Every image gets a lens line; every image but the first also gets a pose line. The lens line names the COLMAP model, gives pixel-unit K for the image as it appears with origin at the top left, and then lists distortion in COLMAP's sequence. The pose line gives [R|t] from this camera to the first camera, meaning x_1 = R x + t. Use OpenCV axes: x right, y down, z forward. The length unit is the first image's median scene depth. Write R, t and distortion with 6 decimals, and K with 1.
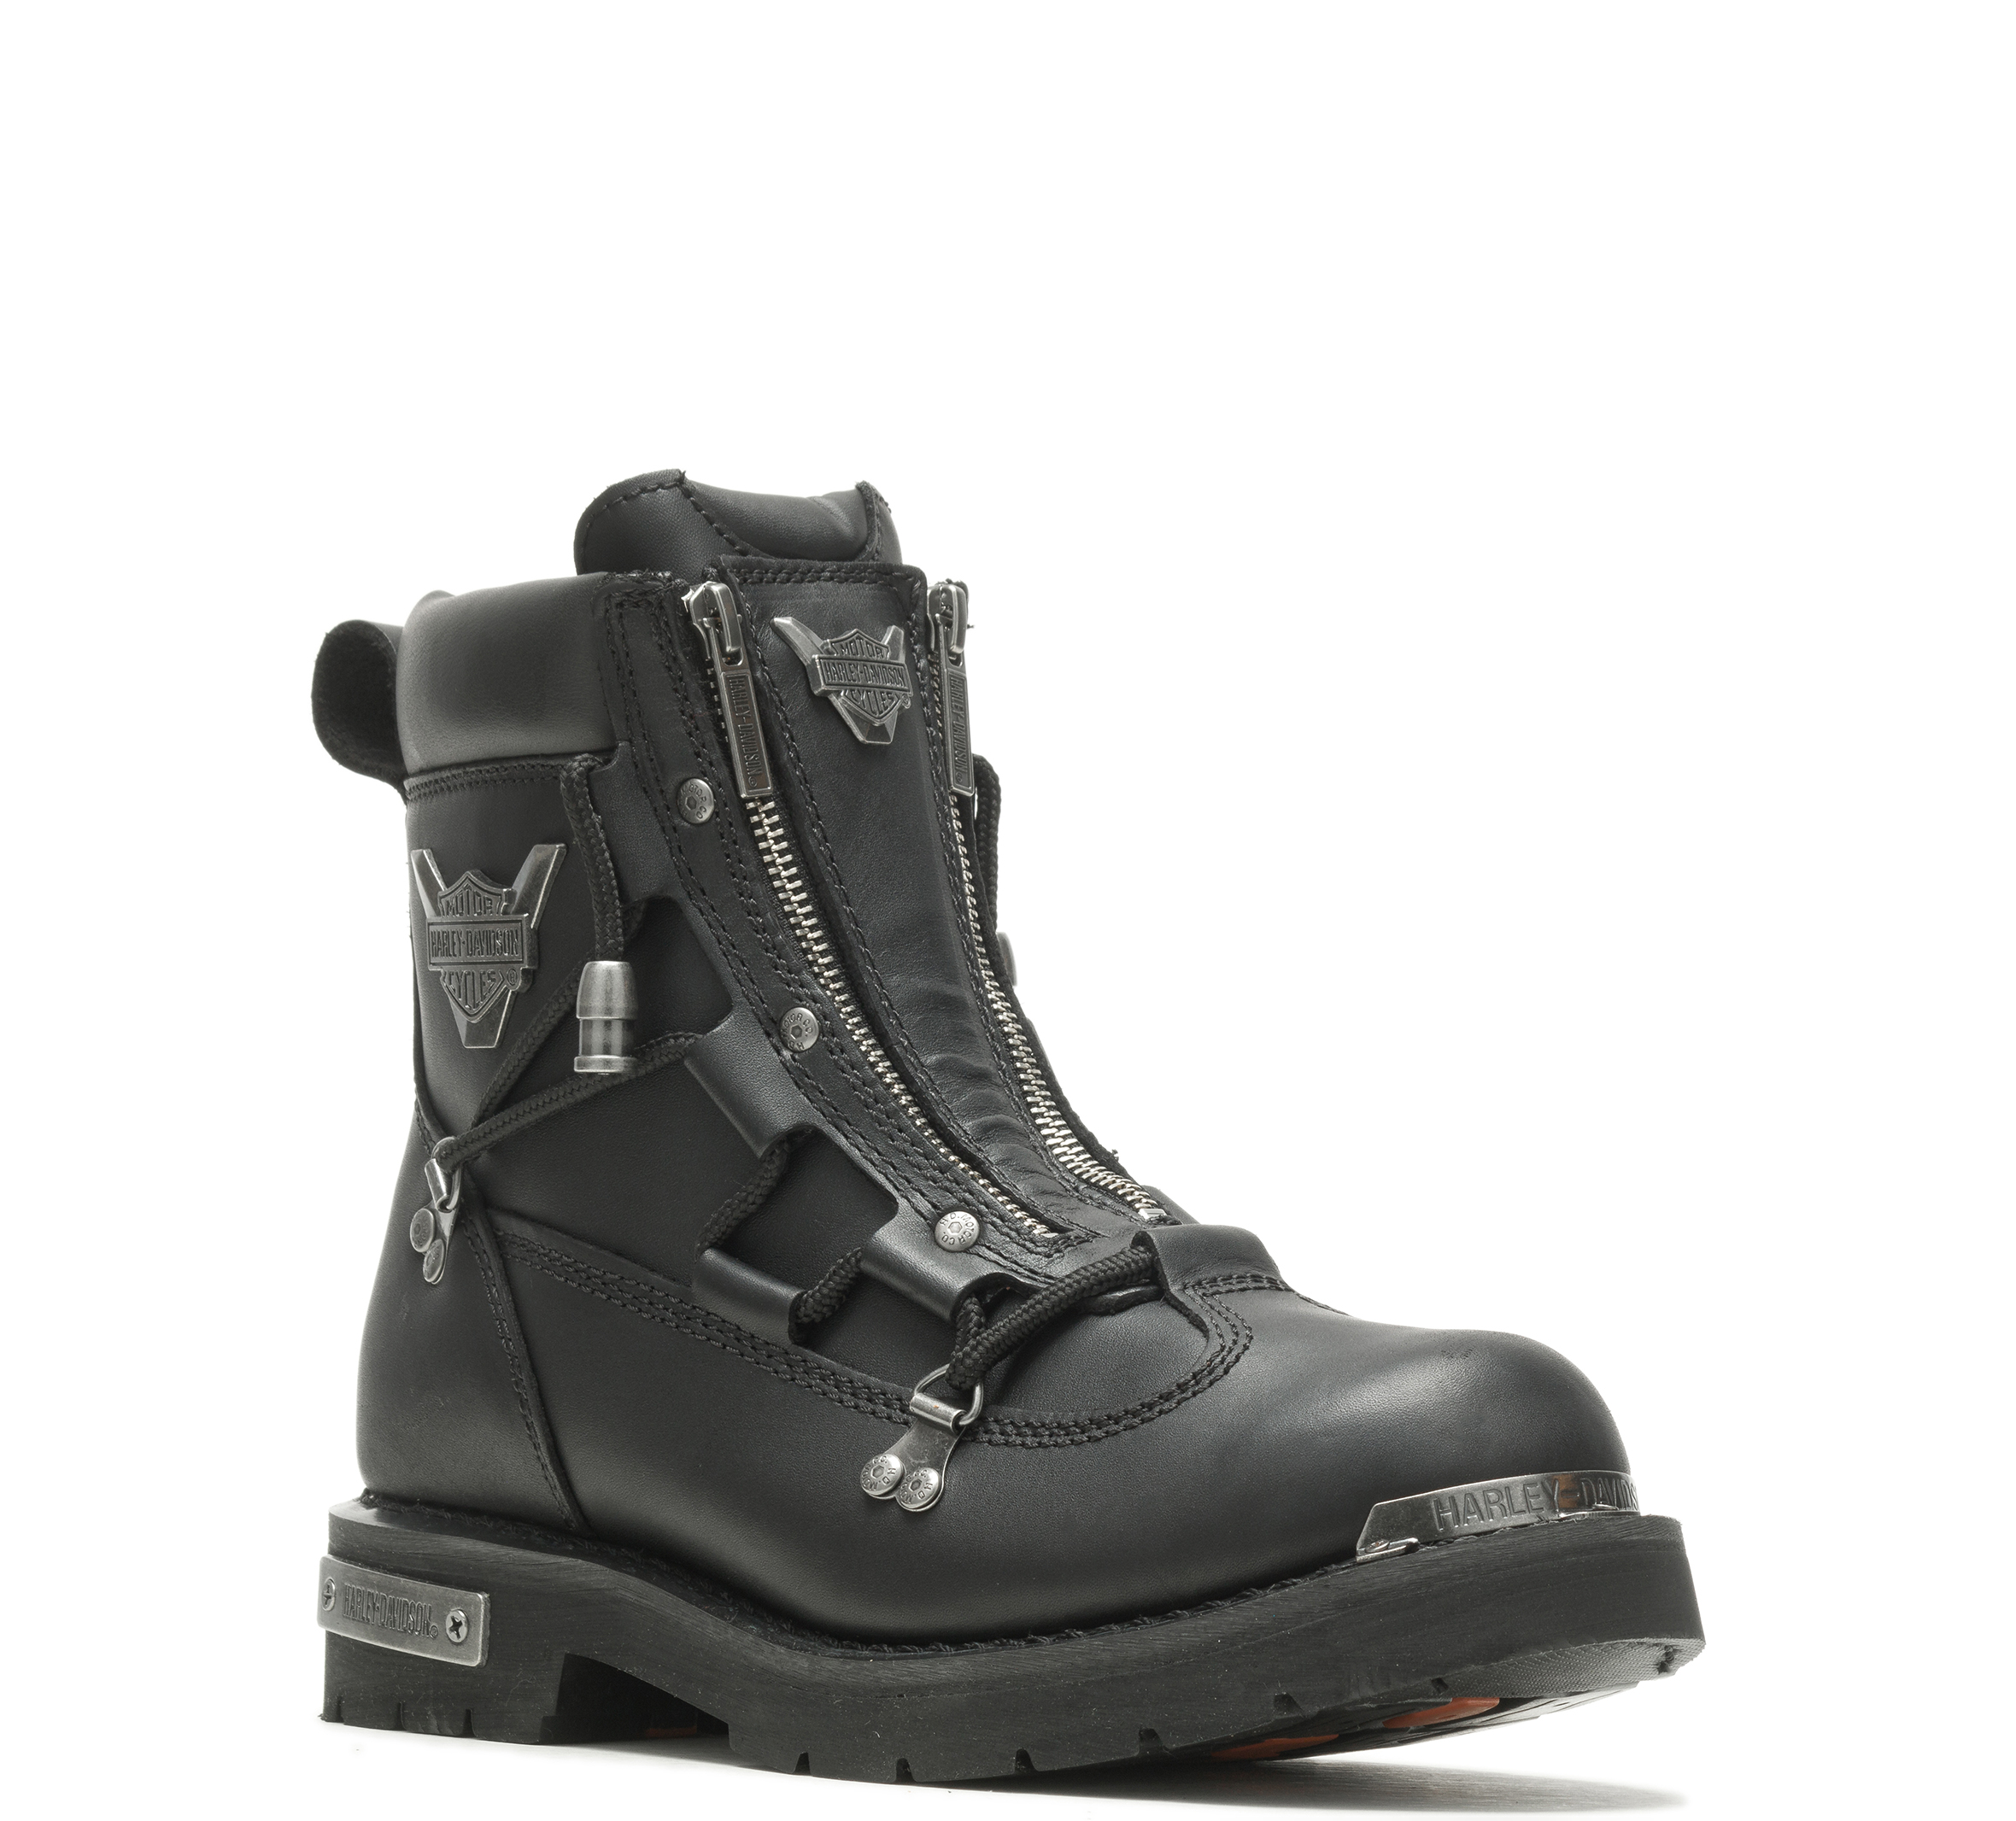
lens RADIAL K [[9041.5, 0, 1008.3], [0, 9041.5, 908.5], [0, 0, 1]] dist [-0.351272, 0.000000]
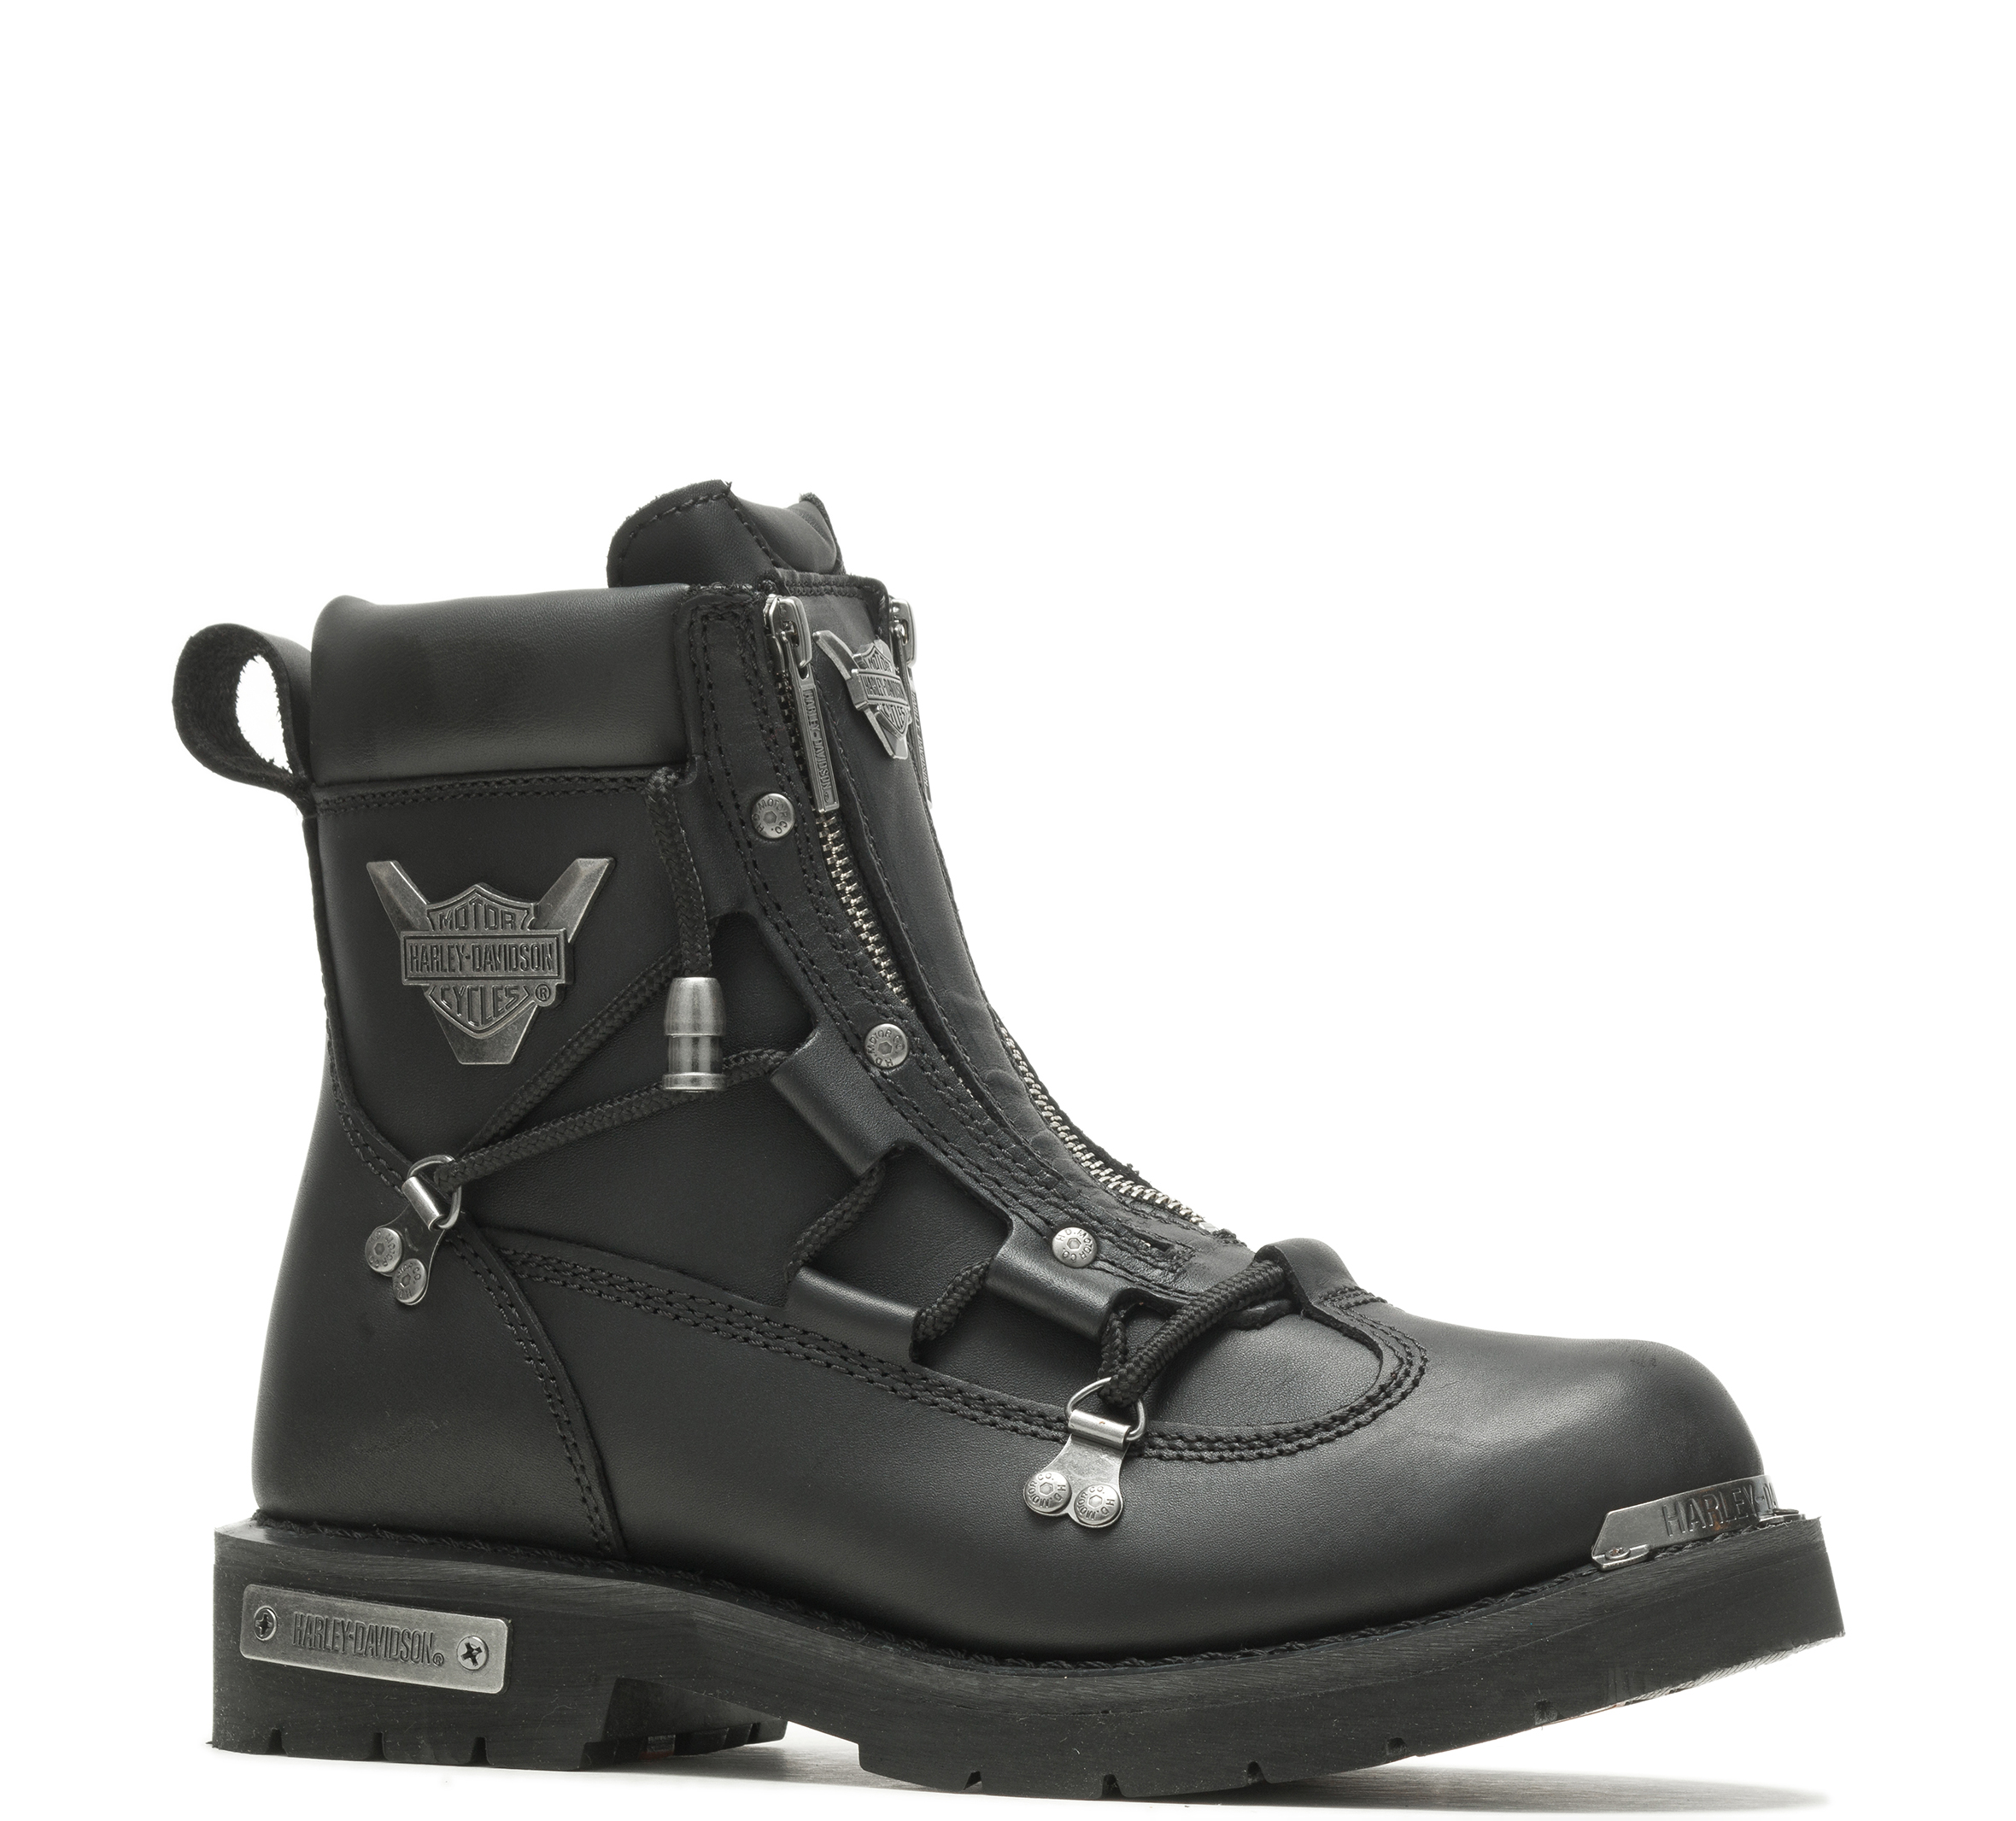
lens RADIAL K [[9041.5, 0, 1008.1], [0, 9041.5, 913.1], [0, 0, 1]] dist [-0.351272, 0.000000]
pose [[0.948691, 0.000769, 0.316204, -0.325645], [-0.002685, 0.999981, 0.005625, -0.006890], [-0.316194, -0.006186, 0.948674, 0.050320]]
